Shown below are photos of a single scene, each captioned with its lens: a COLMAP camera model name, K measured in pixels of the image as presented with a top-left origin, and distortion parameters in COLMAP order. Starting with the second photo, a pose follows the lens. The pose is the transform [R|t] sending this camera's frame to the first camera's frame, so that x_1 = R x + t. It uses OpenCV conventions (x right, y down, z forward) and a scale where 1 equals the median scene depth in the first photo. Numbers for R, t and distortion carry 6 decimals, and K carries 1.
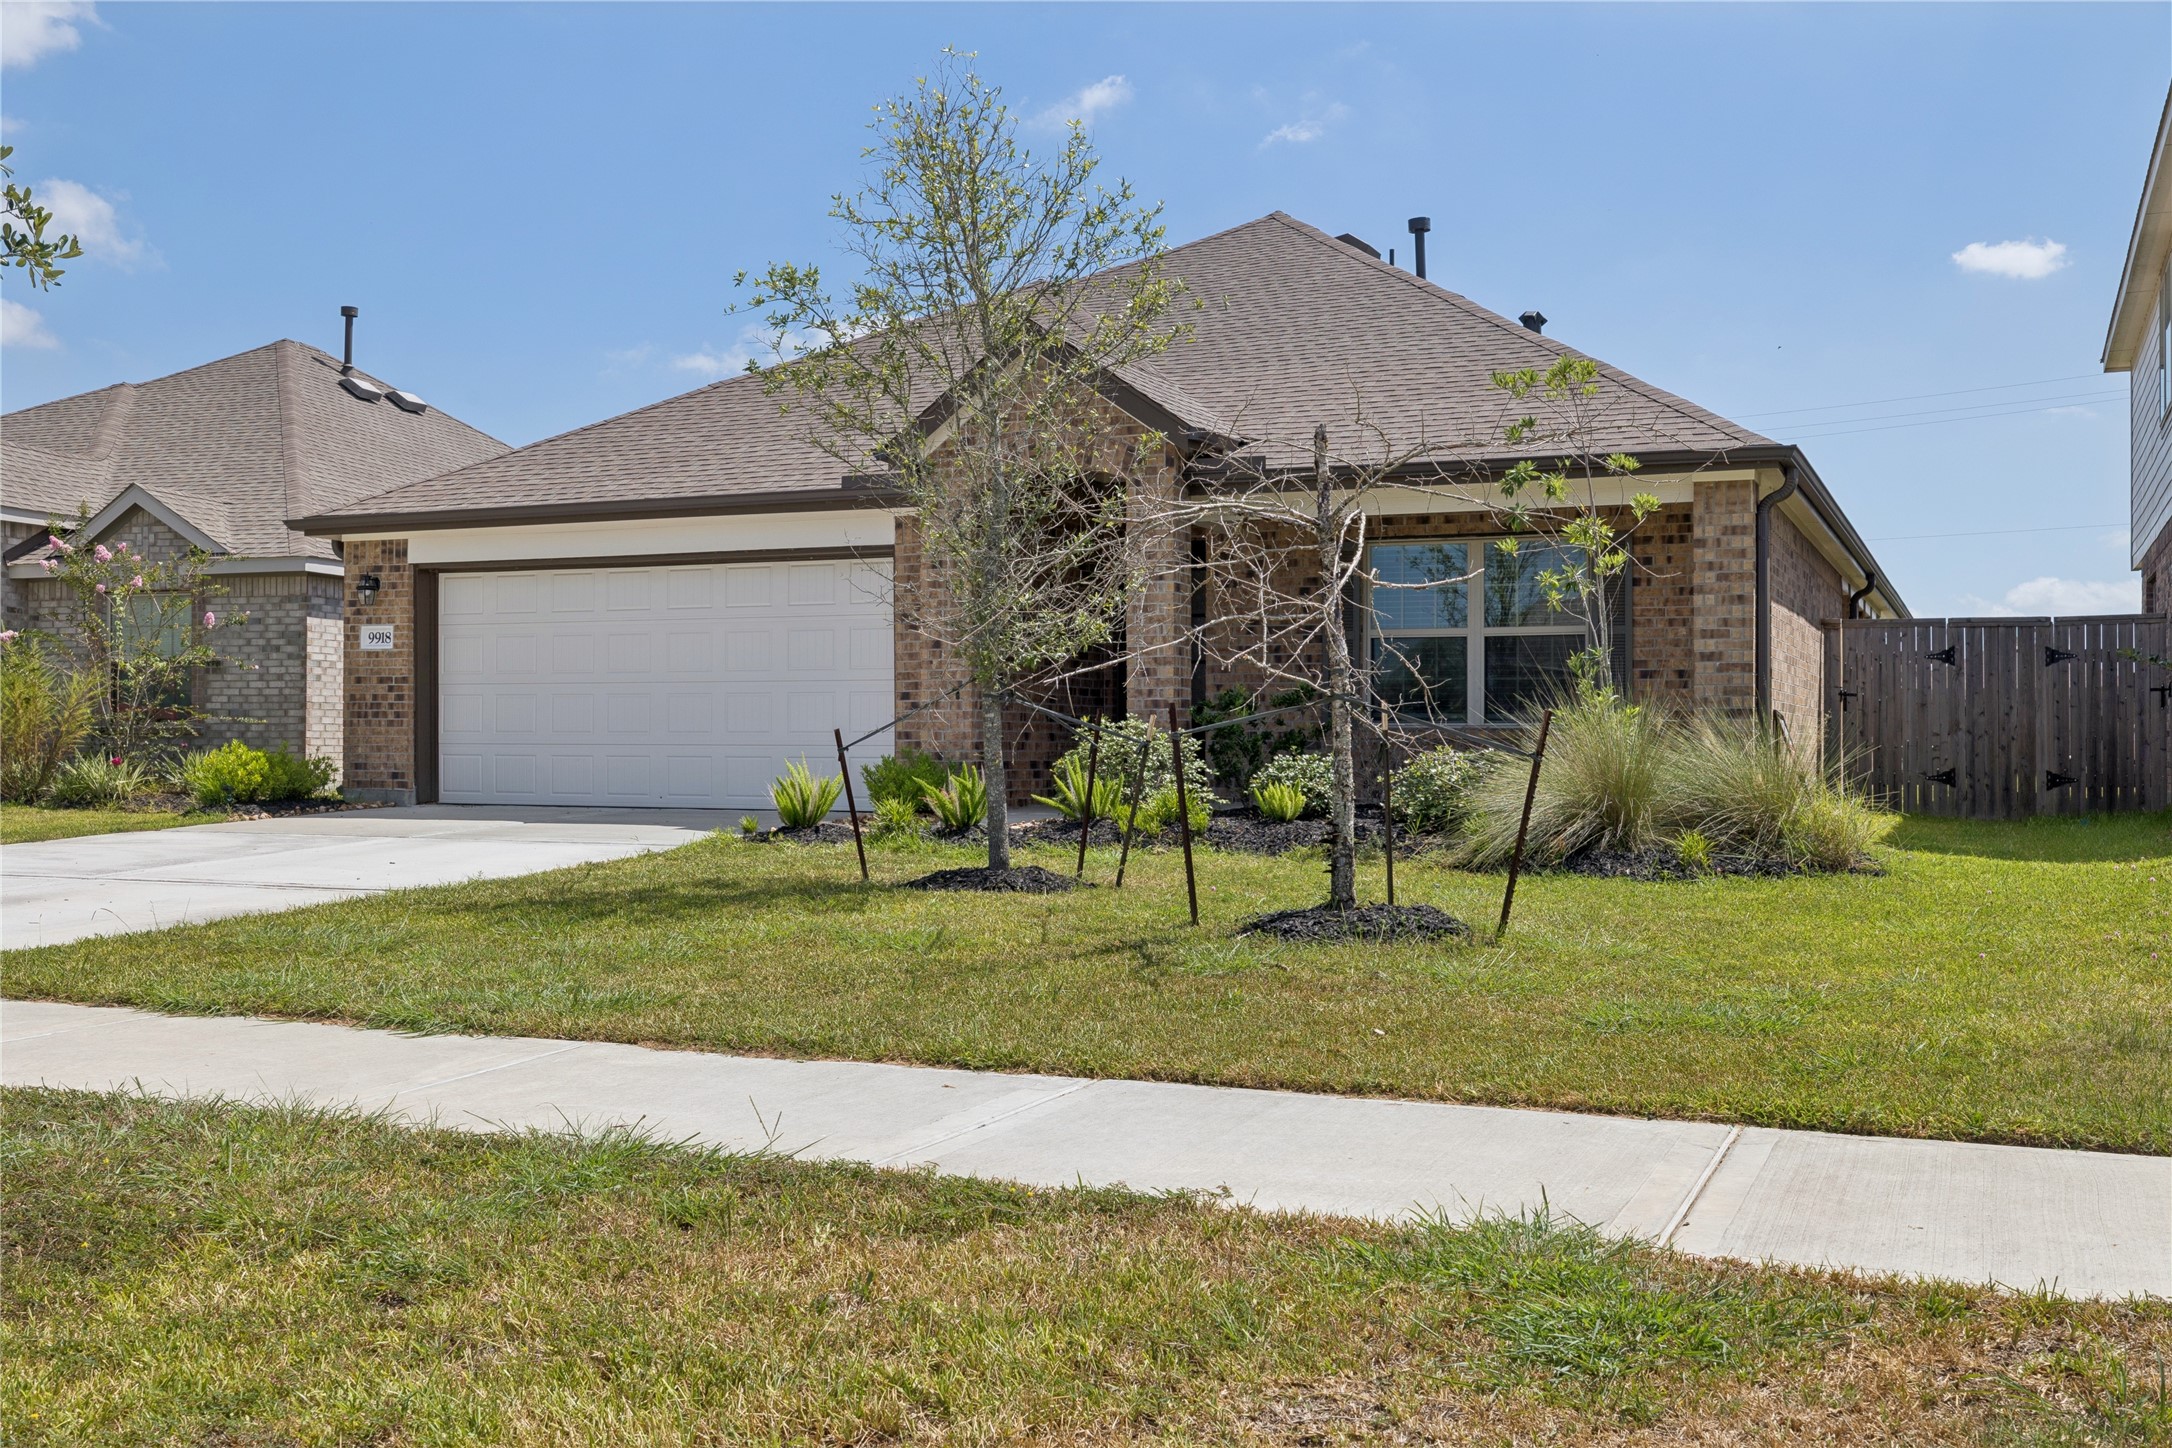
lens RADIAL K [[2522.8, 0, 1086.0], [0, 2522.8, 724.0], [0, 0, 1]] dist [0.008015, 0.013523]
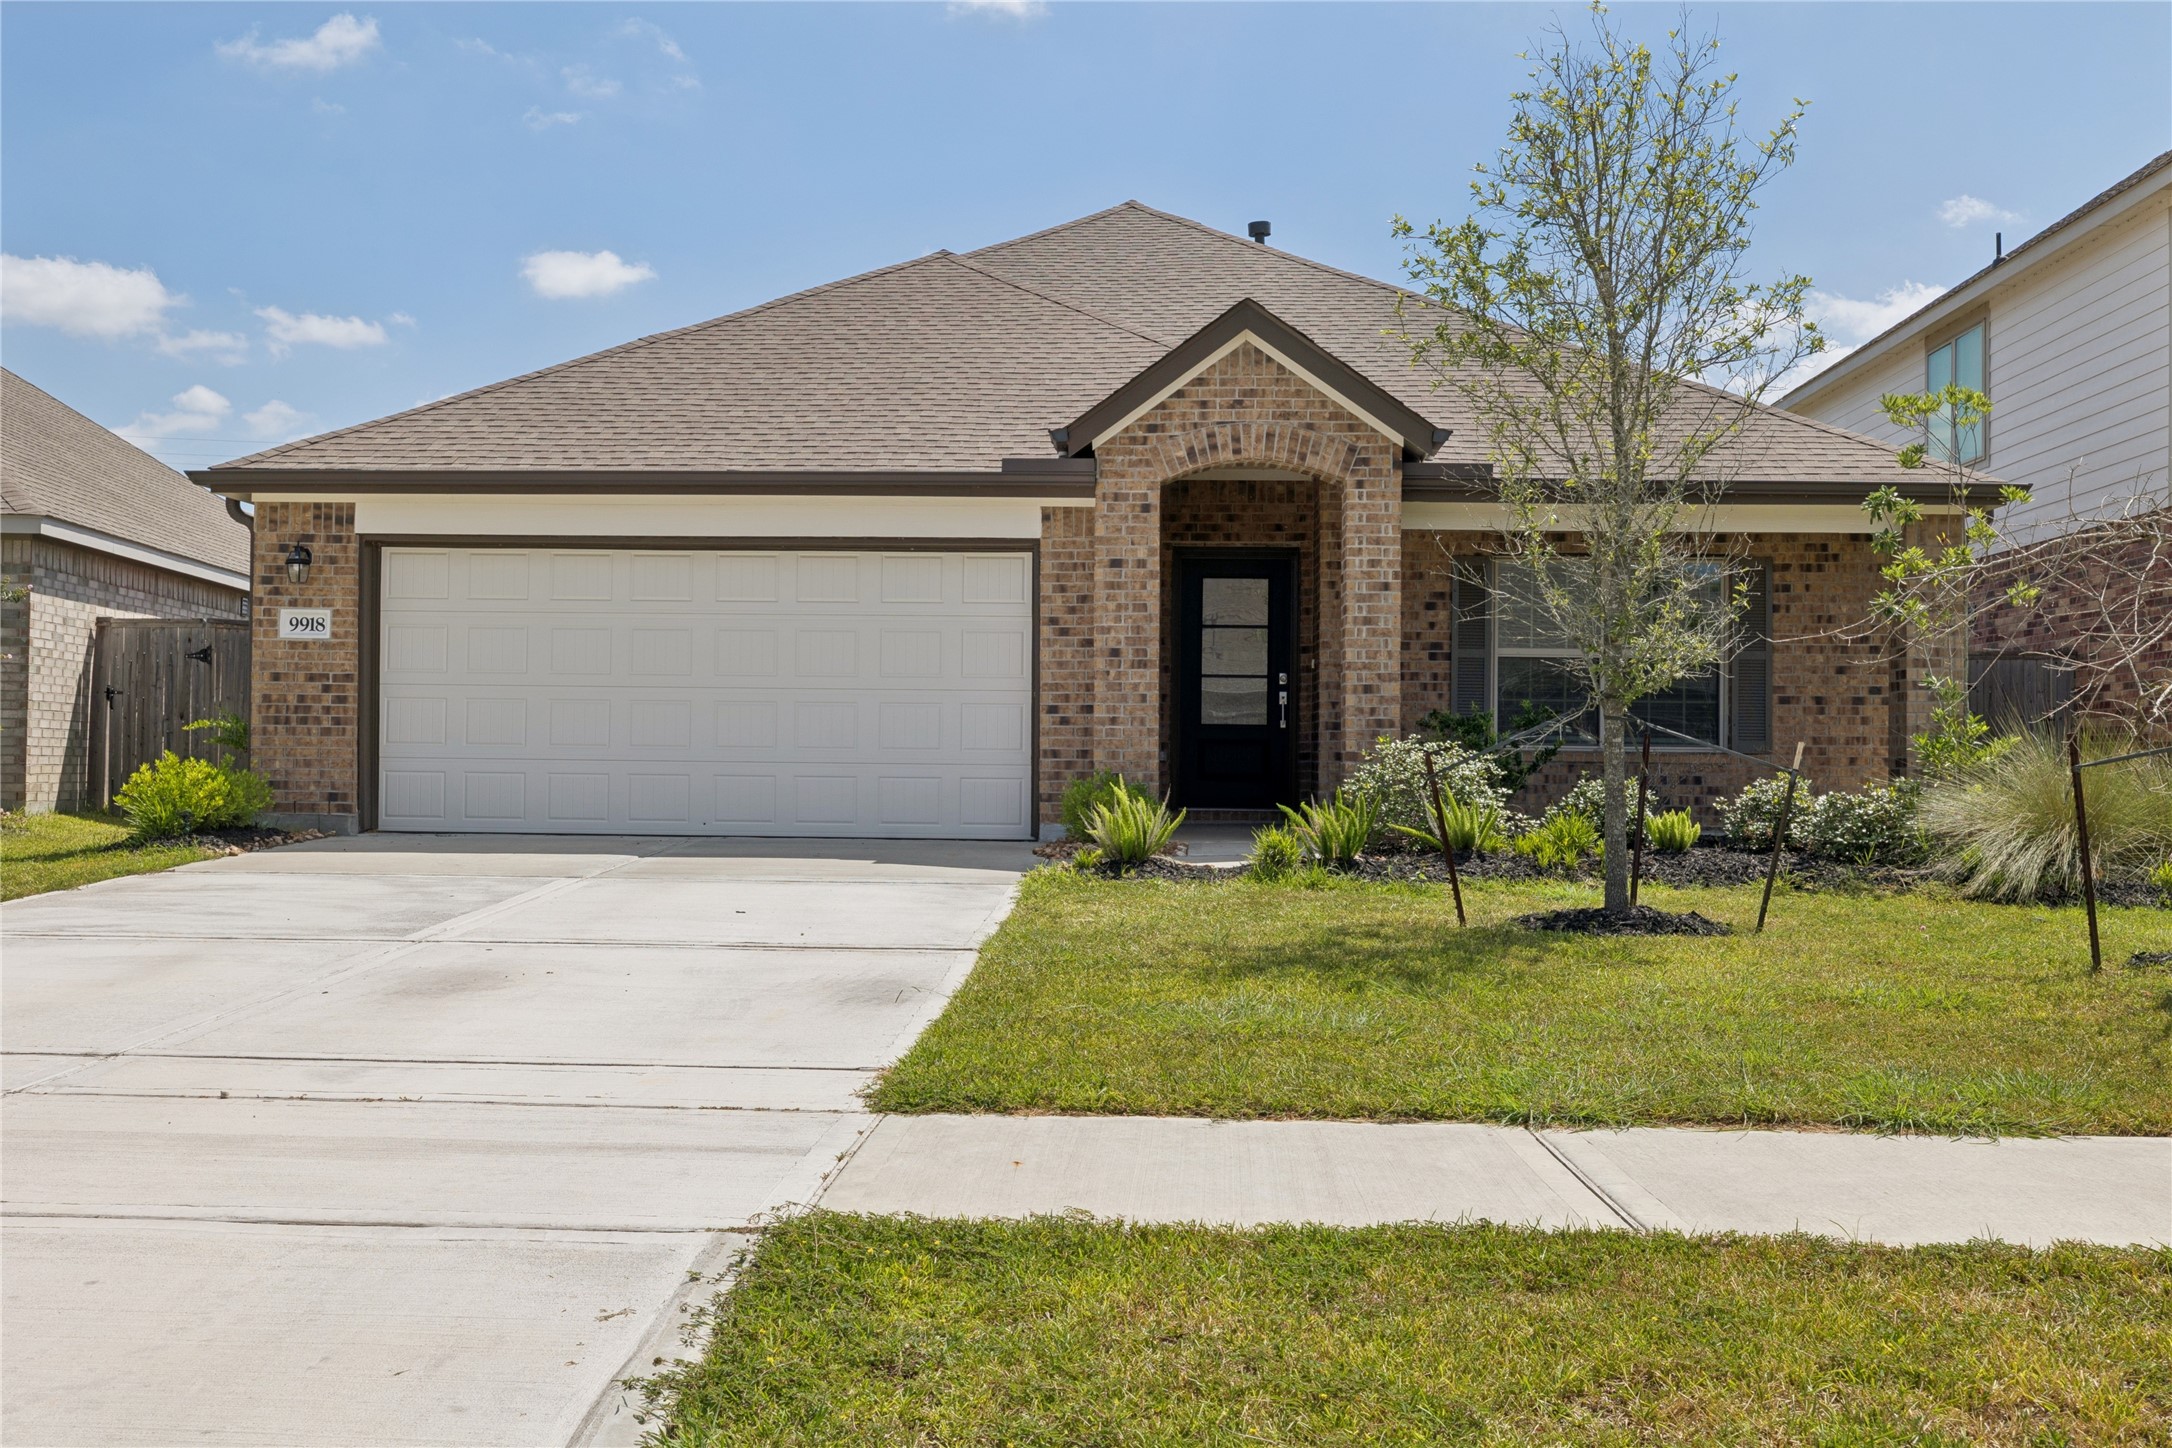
lens RADIAL K [[2522.8, 0, 1086.0], [0, 2522.8, 724.0], [0, 0, 1]] dist [0.008015, 0.013523]
pose [[0.906637, 0.012793, 0.421717, -0.395497], [-0.011682, 0.999918, -0.005218, -0.001318], [-0.421749, -0.000196, 0.906713, 0.171841]]
